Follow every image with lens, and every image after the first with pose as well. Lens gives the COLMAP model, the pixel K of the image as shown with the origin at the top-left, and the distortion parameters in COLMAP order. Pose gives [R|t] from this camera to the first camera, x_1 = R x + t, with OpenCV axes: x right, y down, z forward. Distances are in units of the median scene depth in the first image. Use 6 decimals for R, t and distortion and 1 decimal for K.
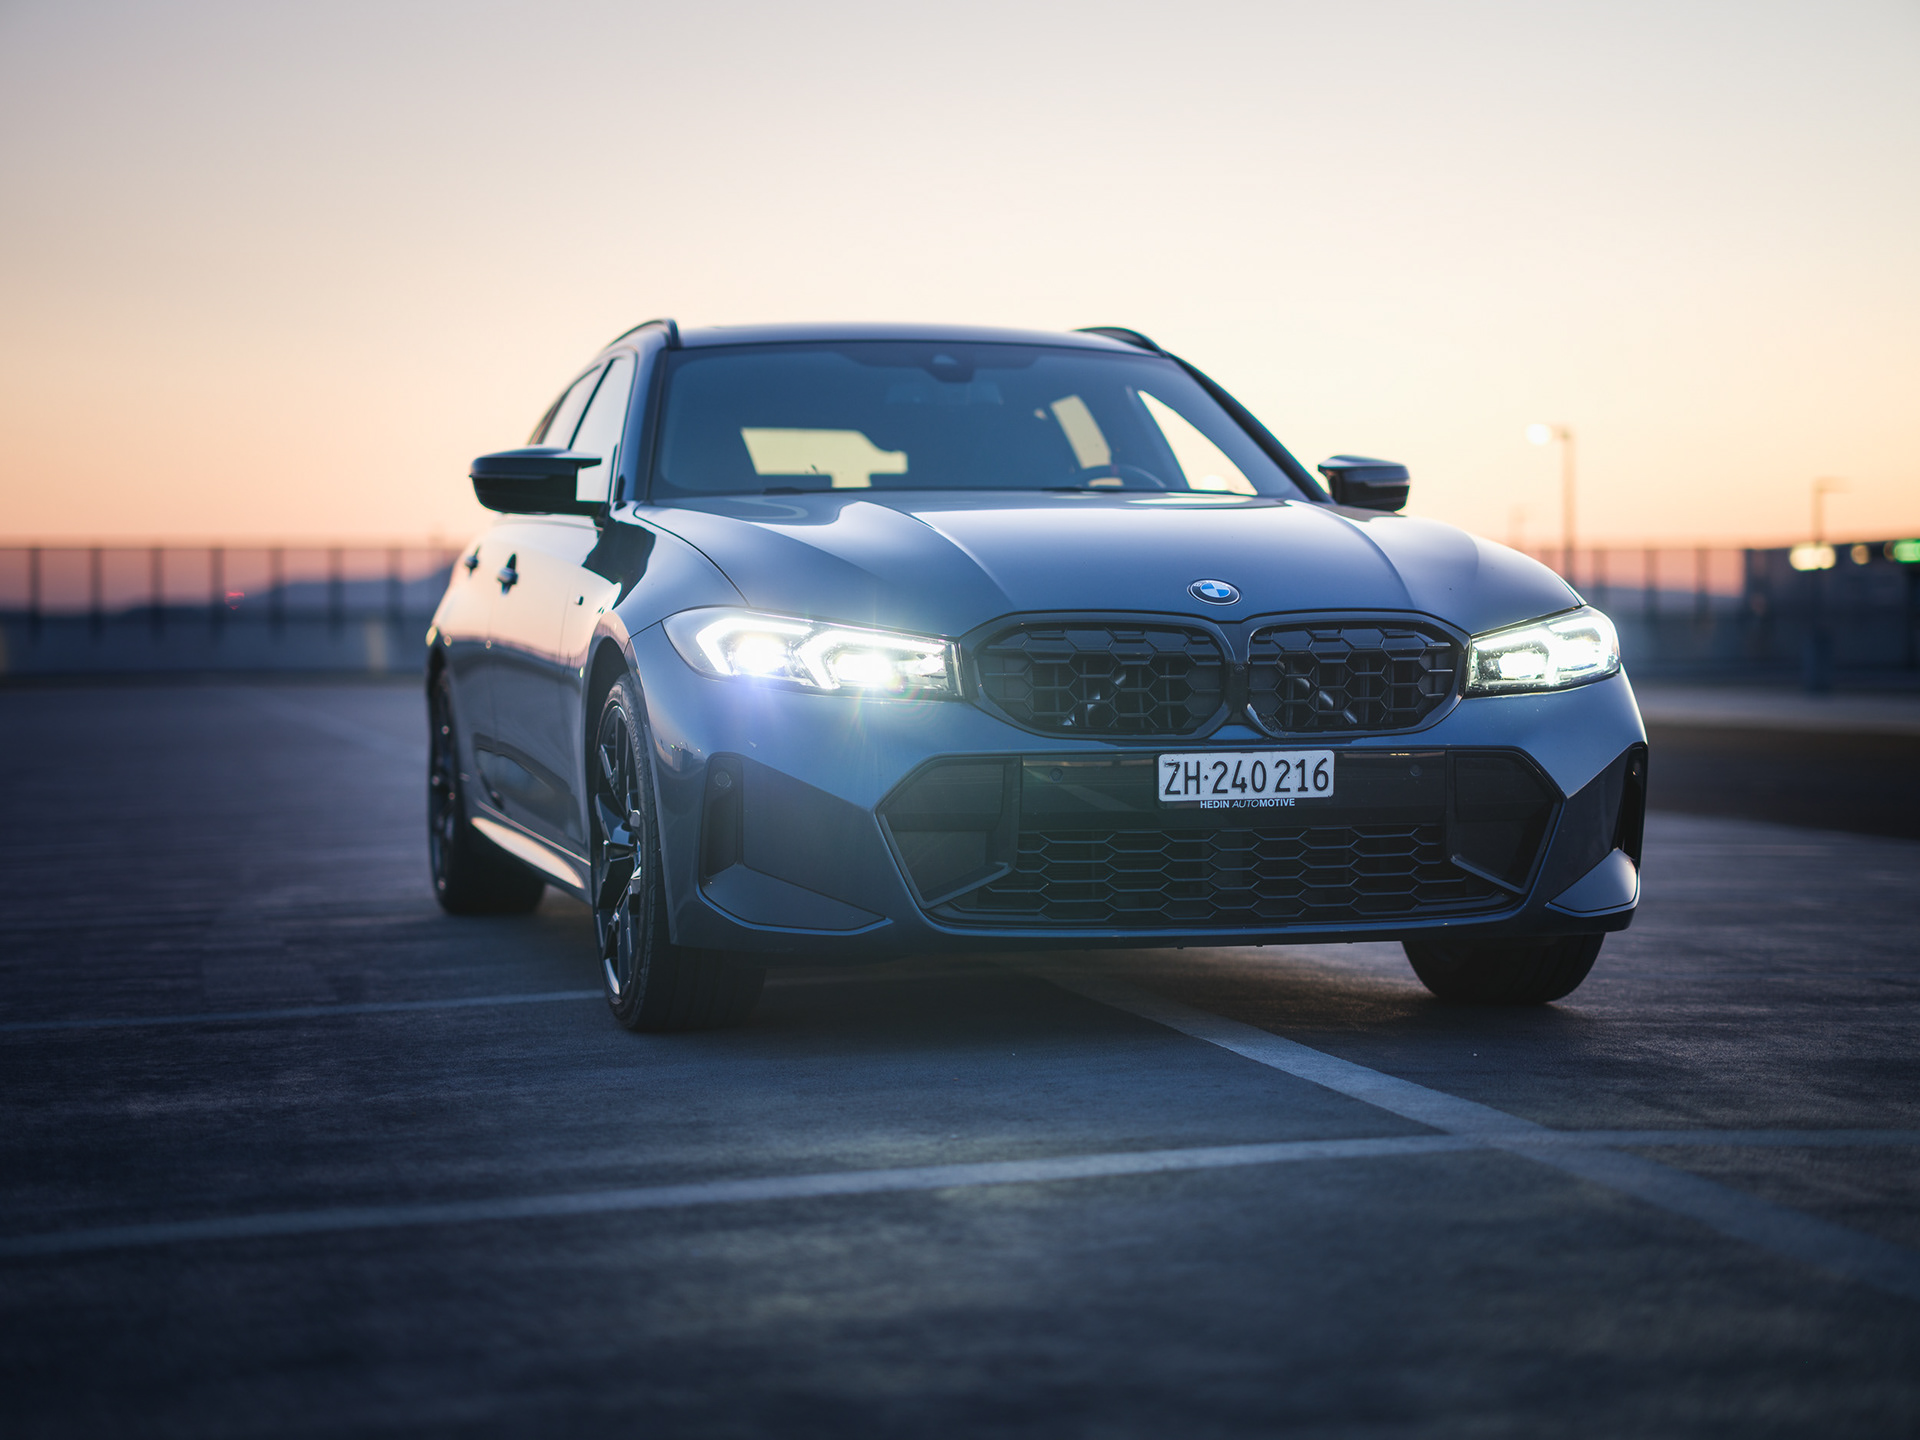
lens RADIAL K [[3430.6, 0, 960.0], [0, 3430.6, 720.0], [0, 0, 1]] dist [0.015970, -0.164662]
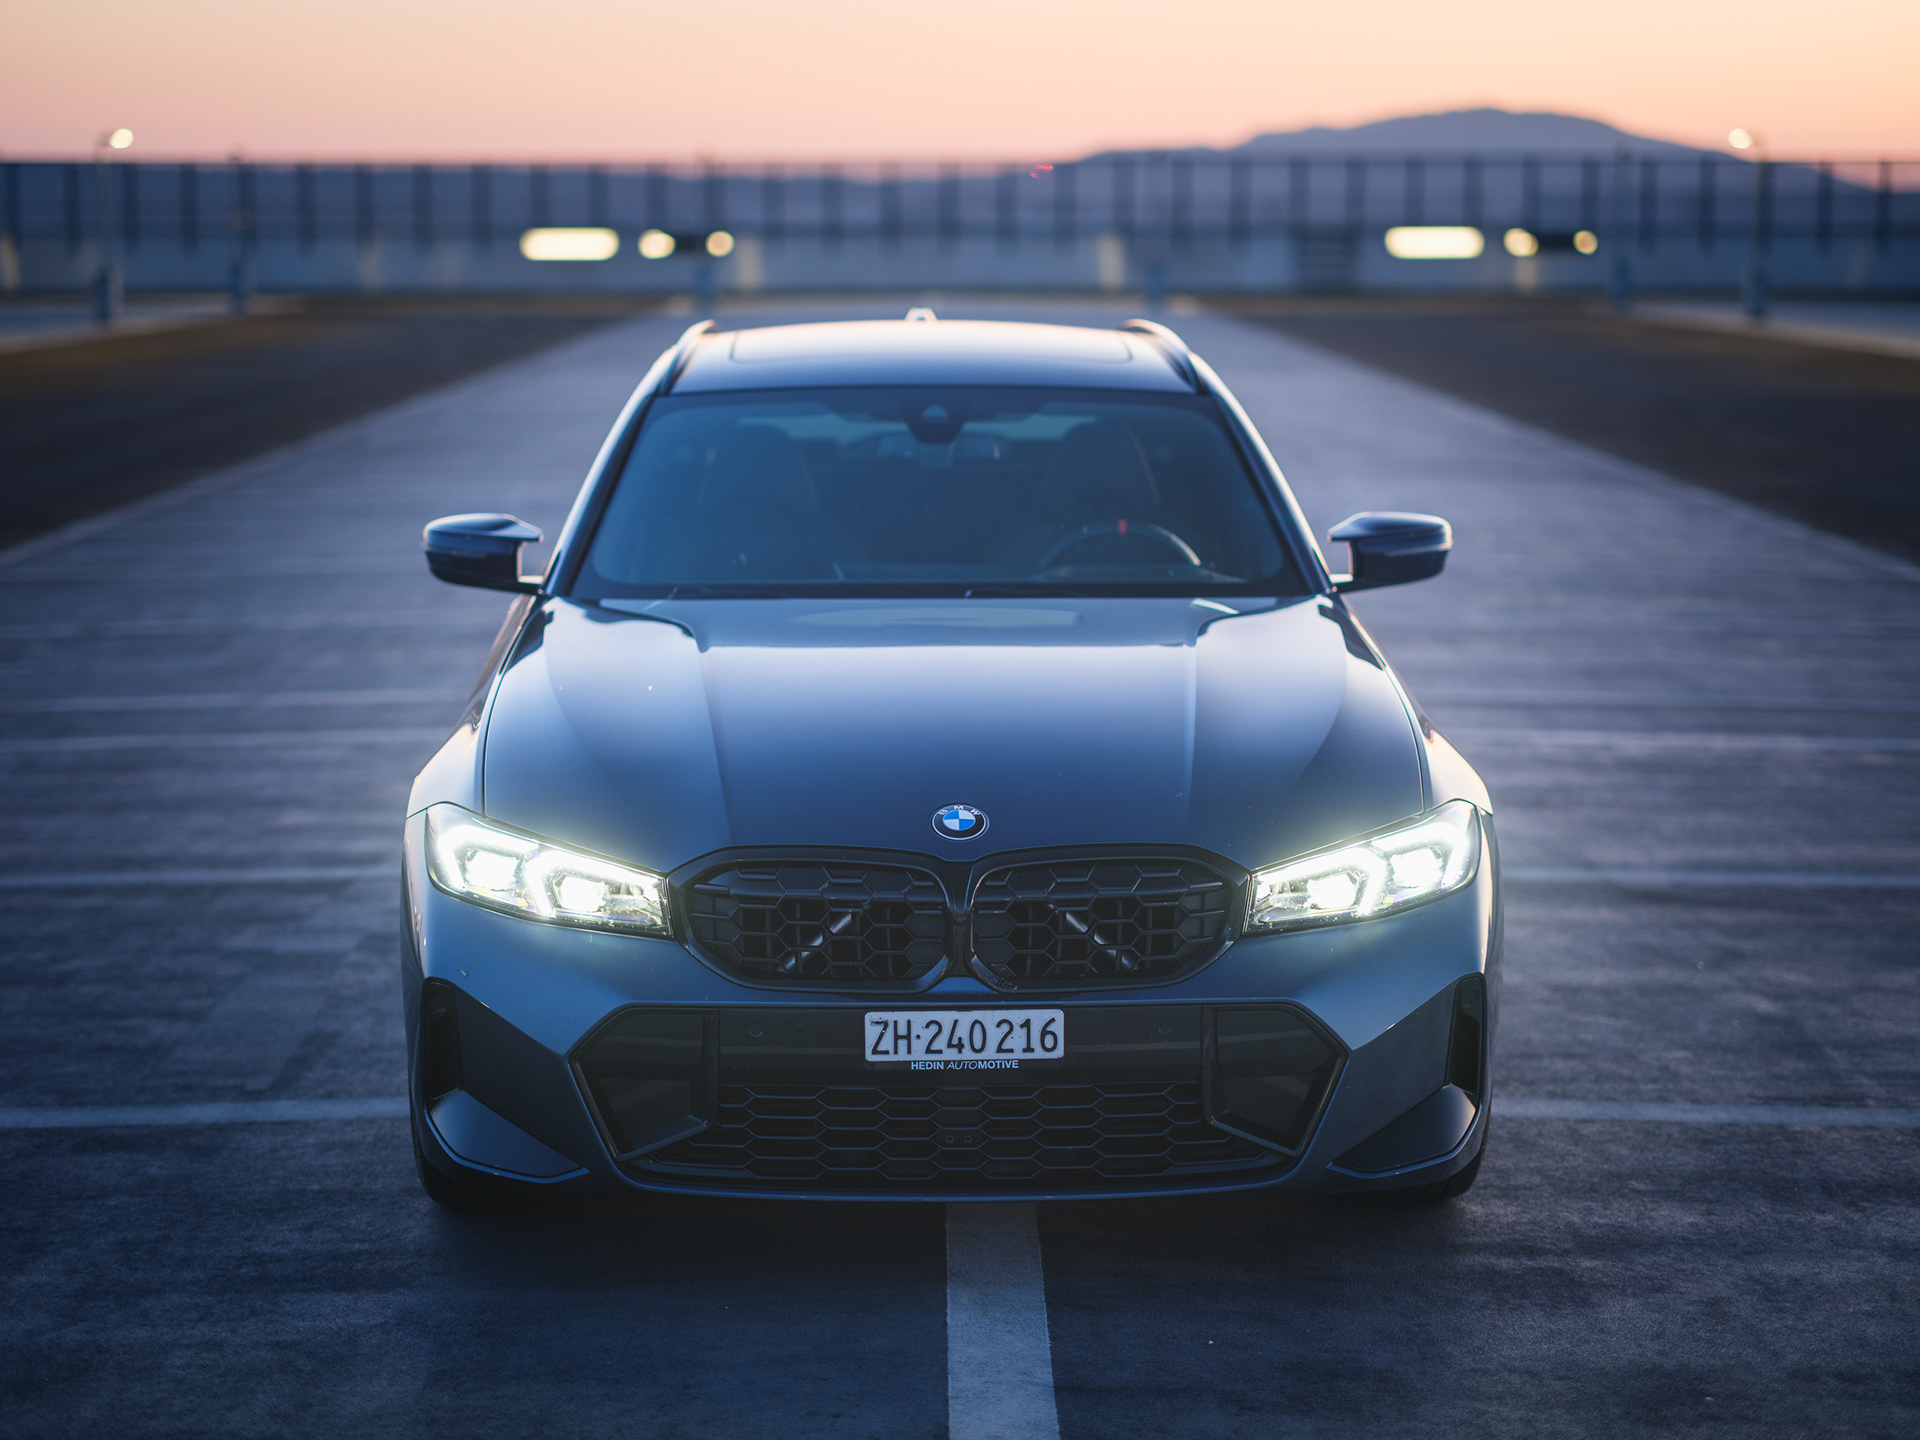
lens RADIAL K [[3430.6, 0, 960.0], [0, 3430.6, 720.0], [0, 0, 1]] dist [0.015970, -0.164662]
pose [[0.975464, 0.036604, -0.217093, 0.280212], [-0.010983, 0.992944, 0.118072, -0.177533], [0.219883, -0.112791, 0.968984, 0.111441]]
